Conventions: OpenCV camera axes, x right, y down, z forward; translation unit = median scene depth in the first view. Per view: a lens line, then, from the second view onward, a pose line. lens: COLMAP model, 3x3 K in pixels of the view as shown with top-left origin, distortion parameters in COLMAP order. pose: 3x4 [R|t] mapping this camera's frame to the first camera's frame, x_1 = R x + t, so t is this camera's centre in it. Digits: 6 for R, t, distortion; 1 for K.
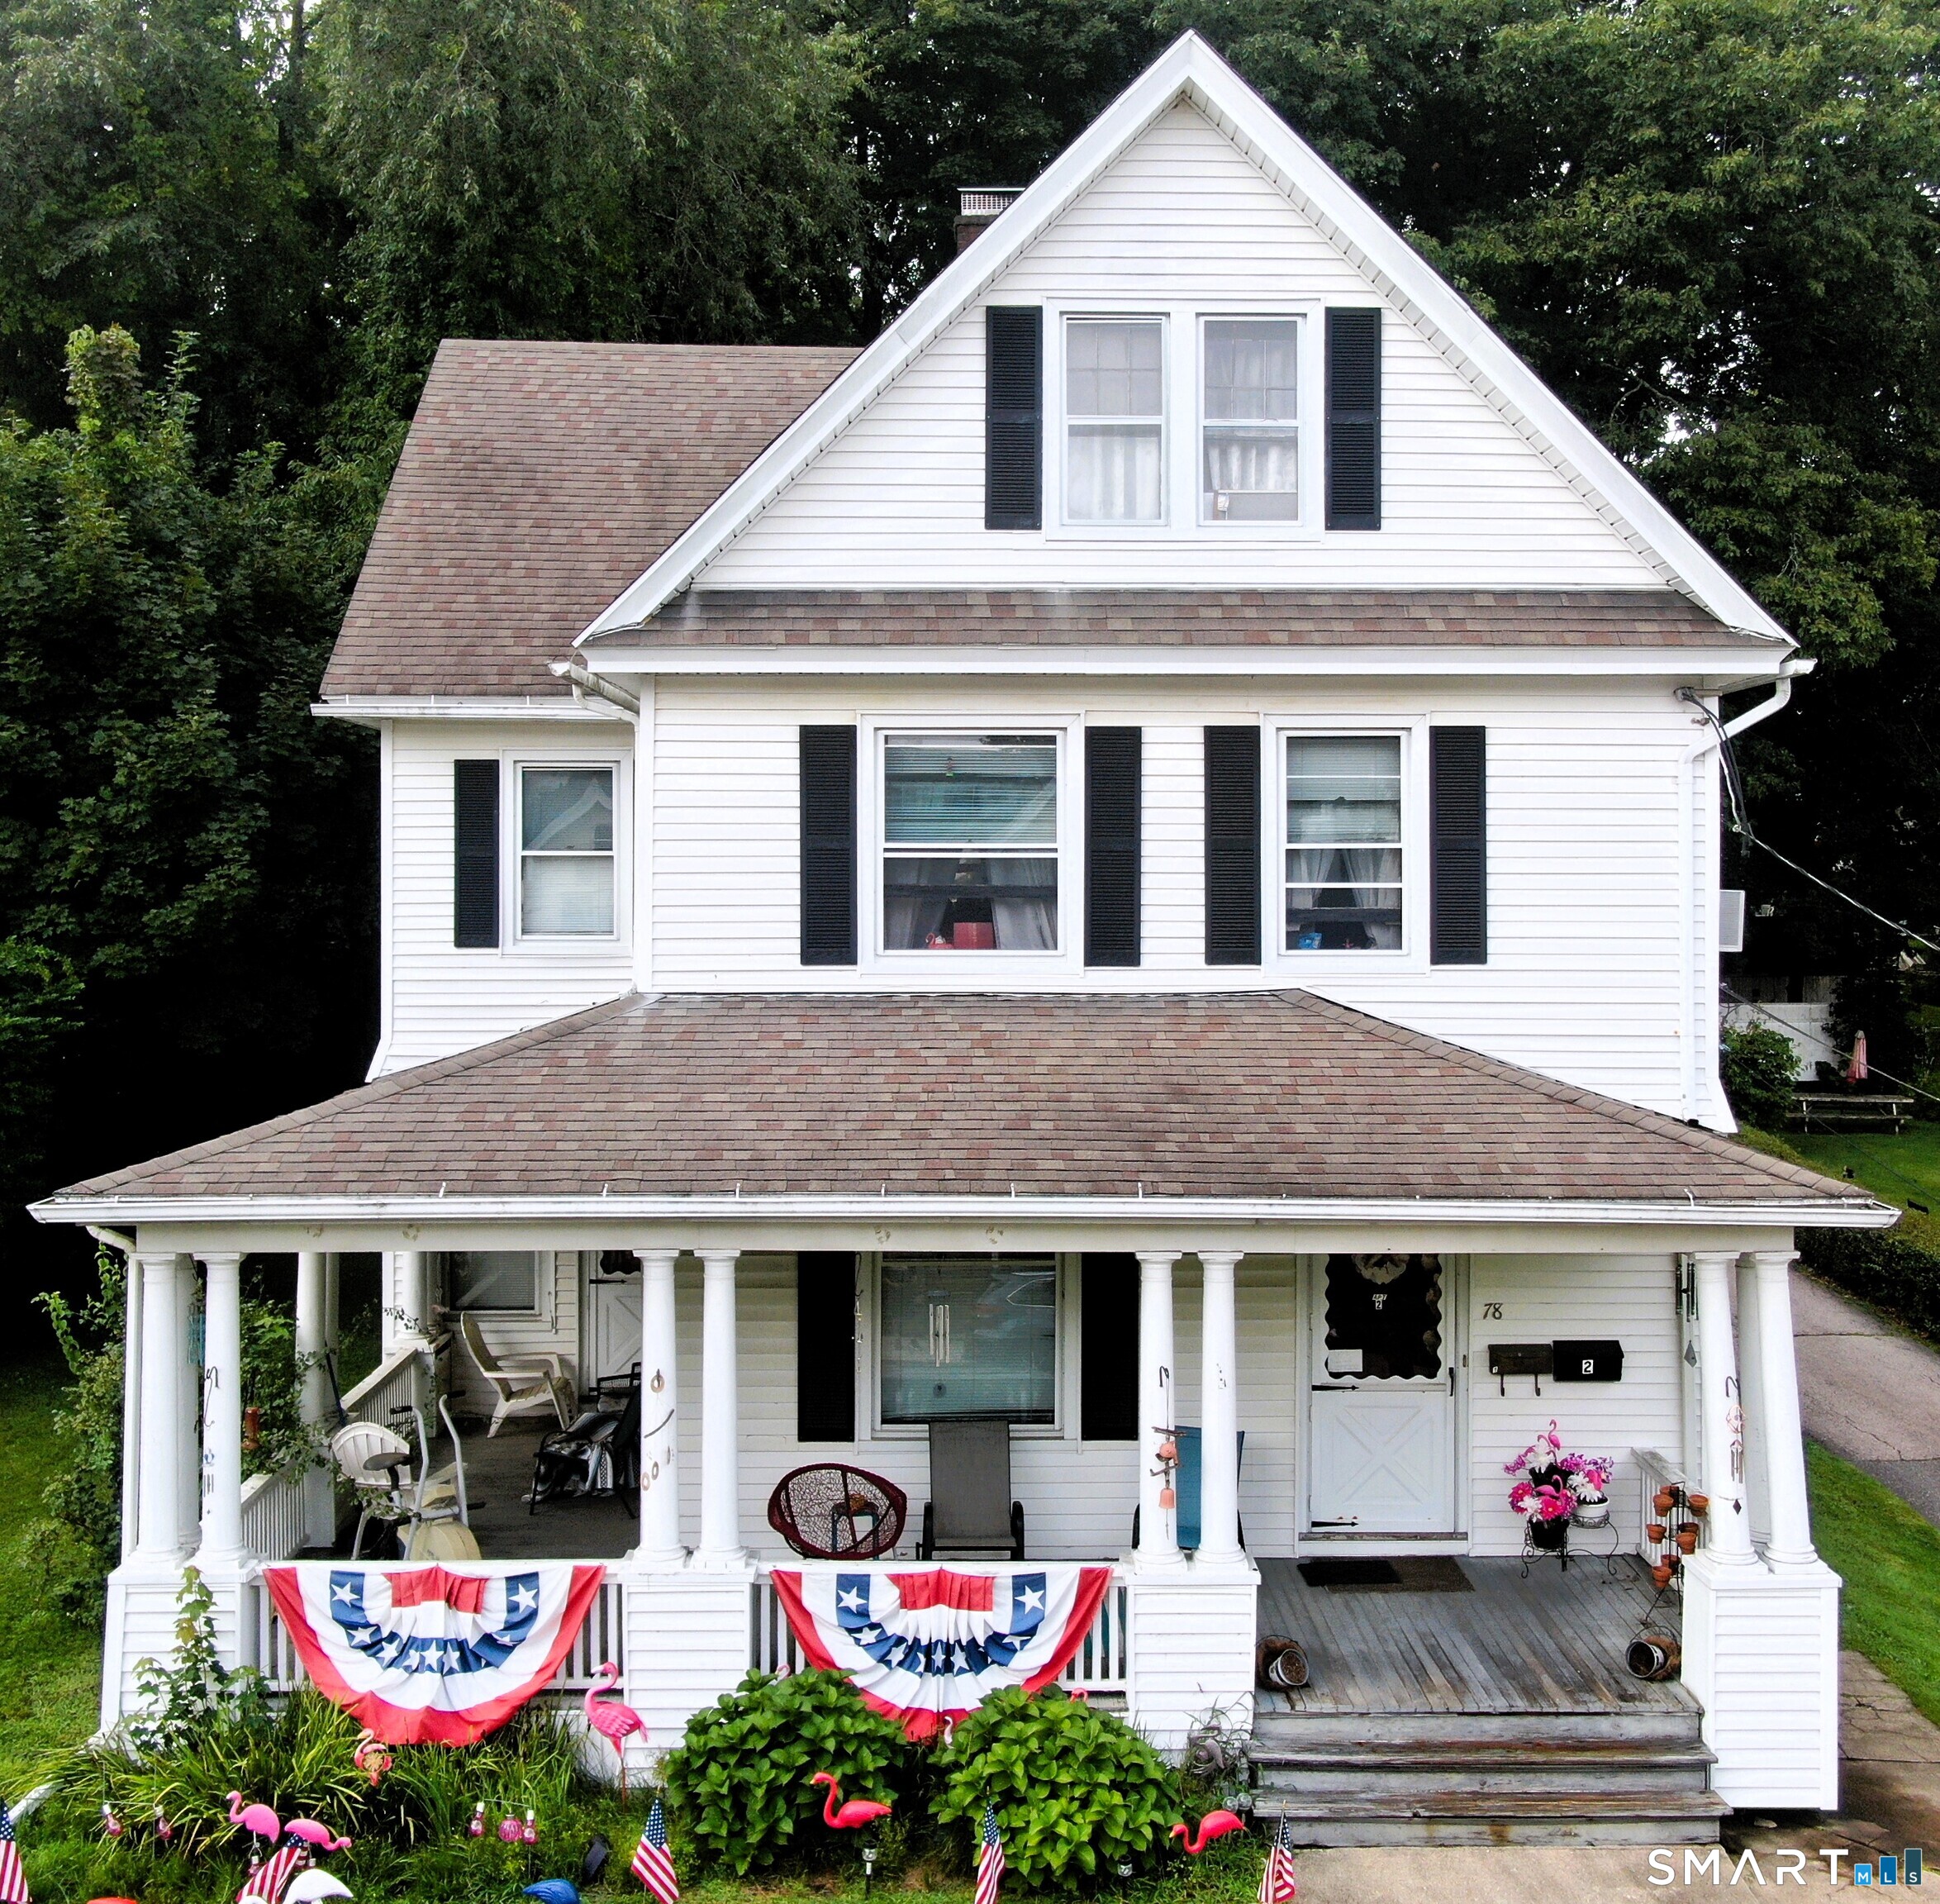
lens RADIAL K [[2316.6, 0, 970.2], [0, 2316.6, 947.6], [0, 0, 1]] dist [-0.001929, 0.000000]
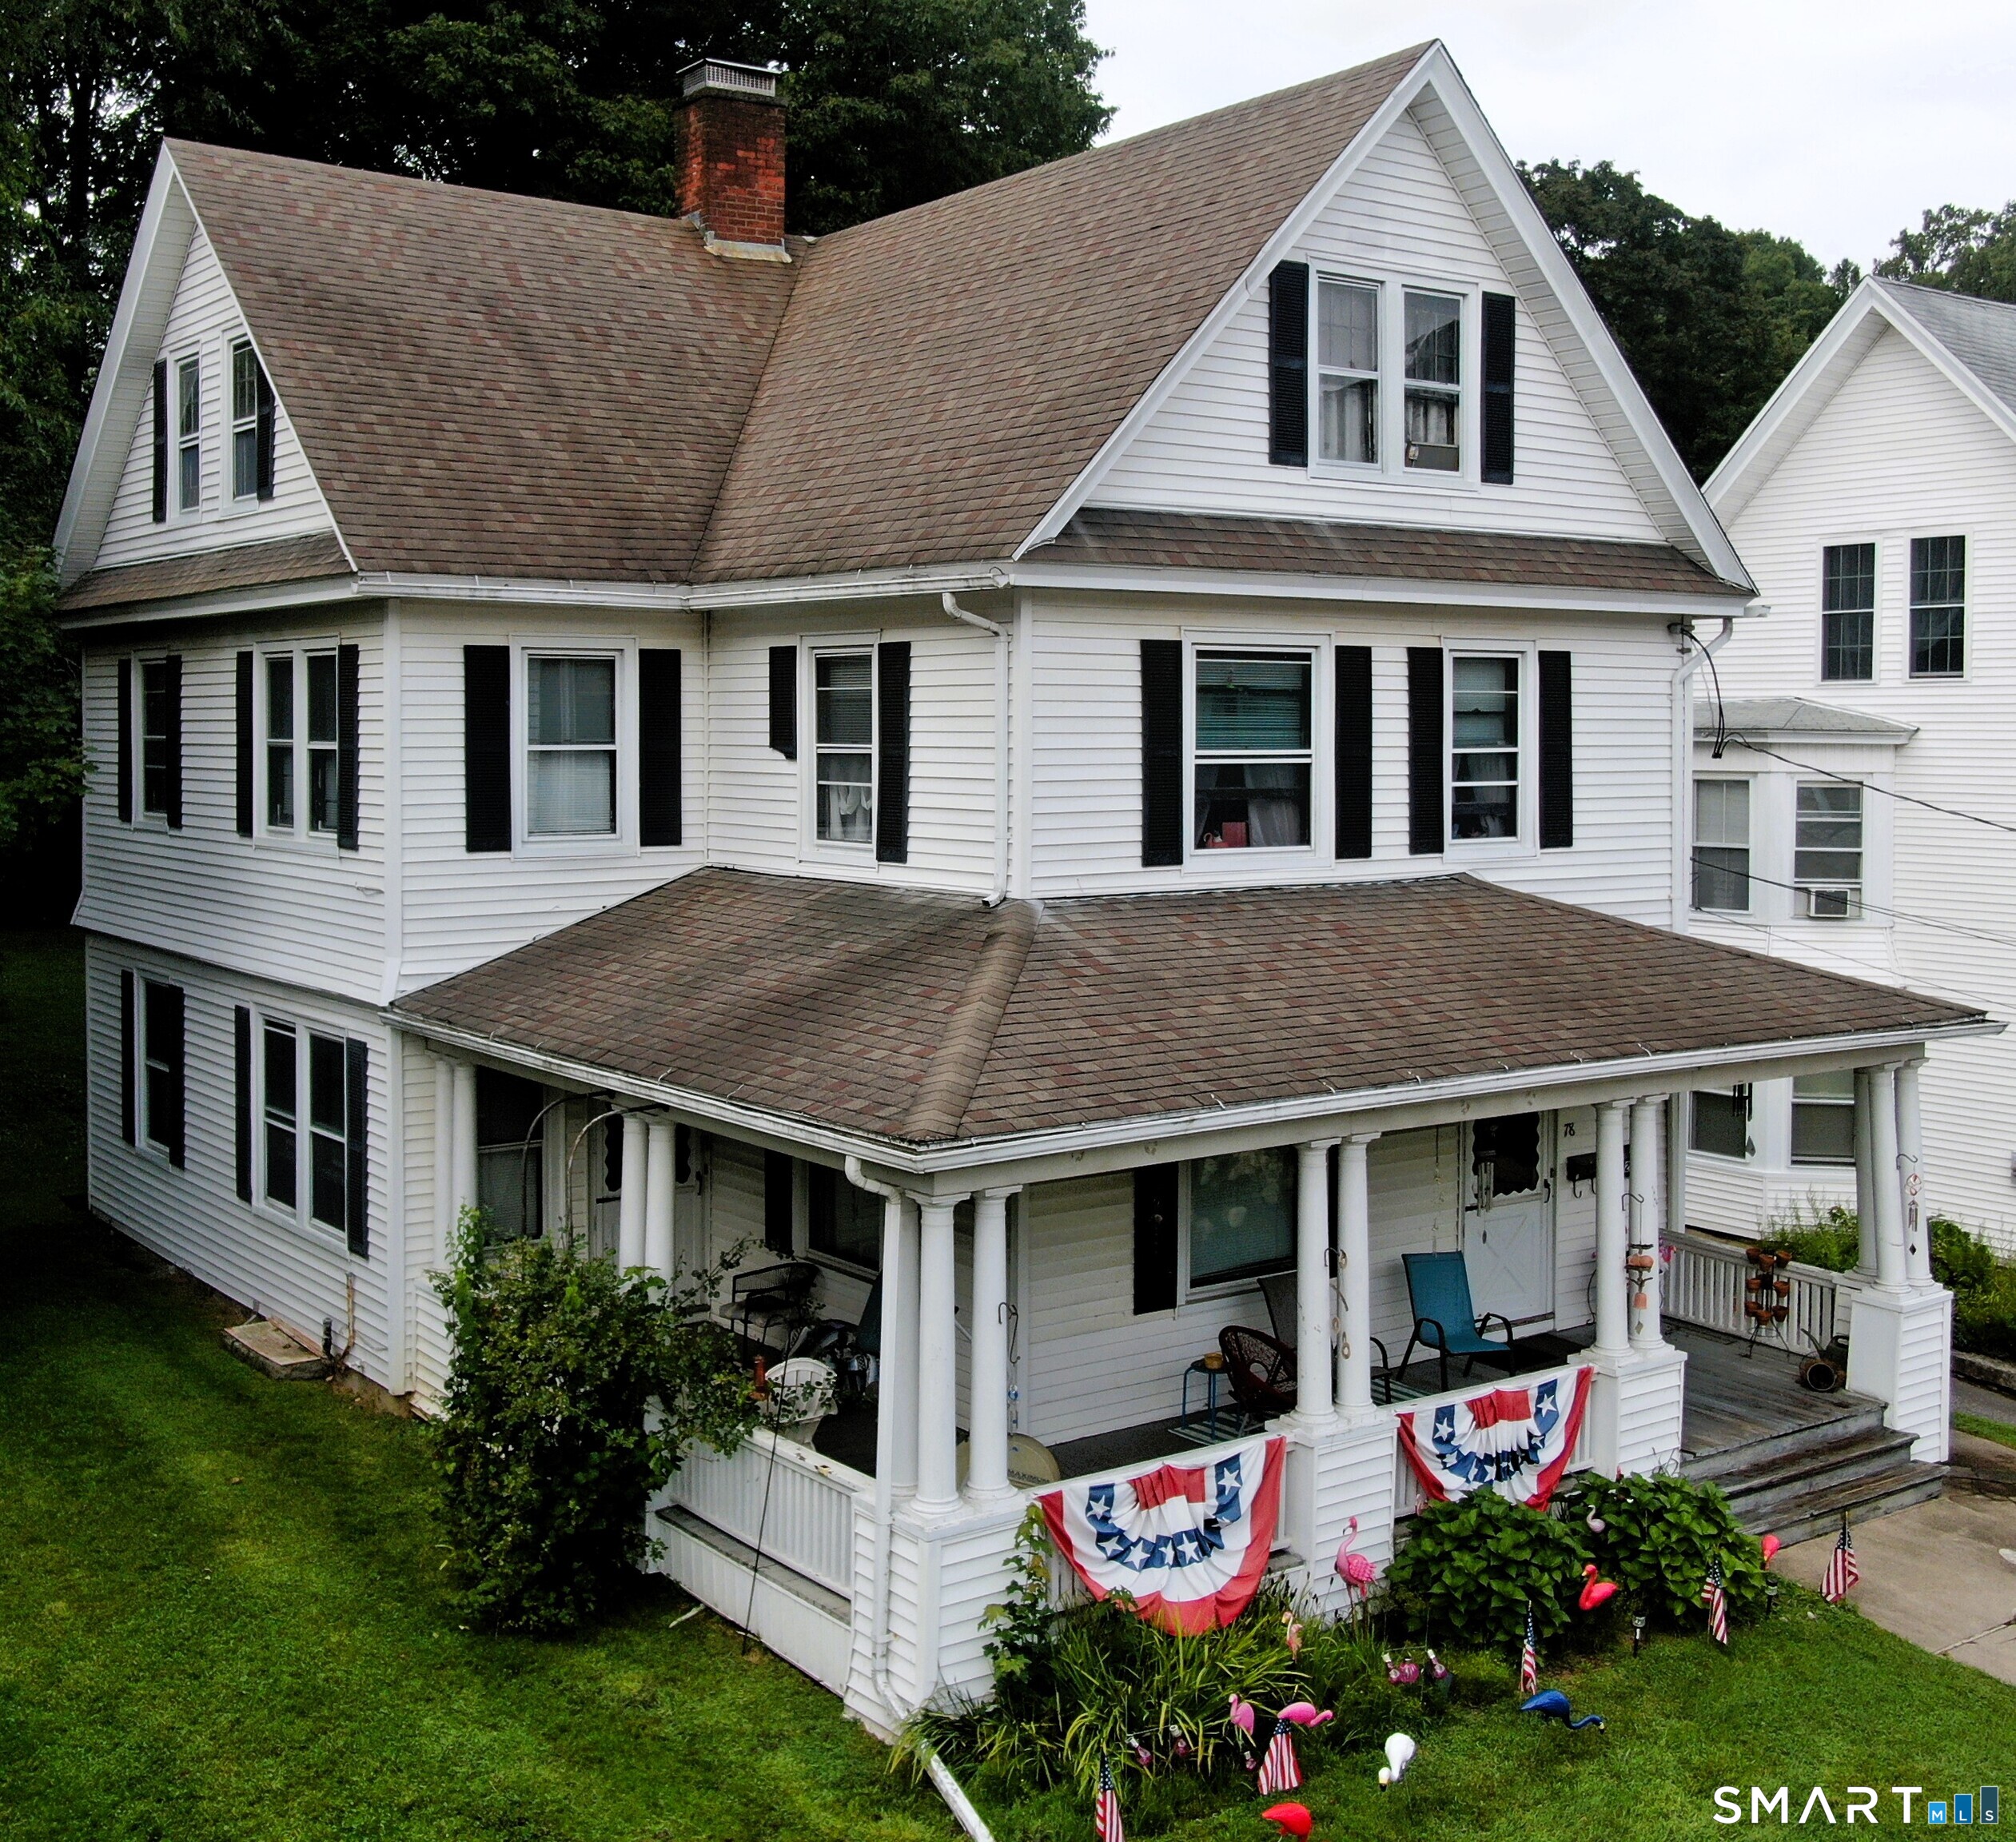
lens RADIAL K [[2376.5, 0, 996.5], [0, 2376.5, 858.2], [0, 0, 1]] dist [-0.002090, 0.000000]
pose [[0.817734, -0.031745, 0.574720, -0.748969], [0.013556, 0.999263, 0.035907, -0.036202], [-0.575436, -0.021572, 0.817562, 0.151201]]
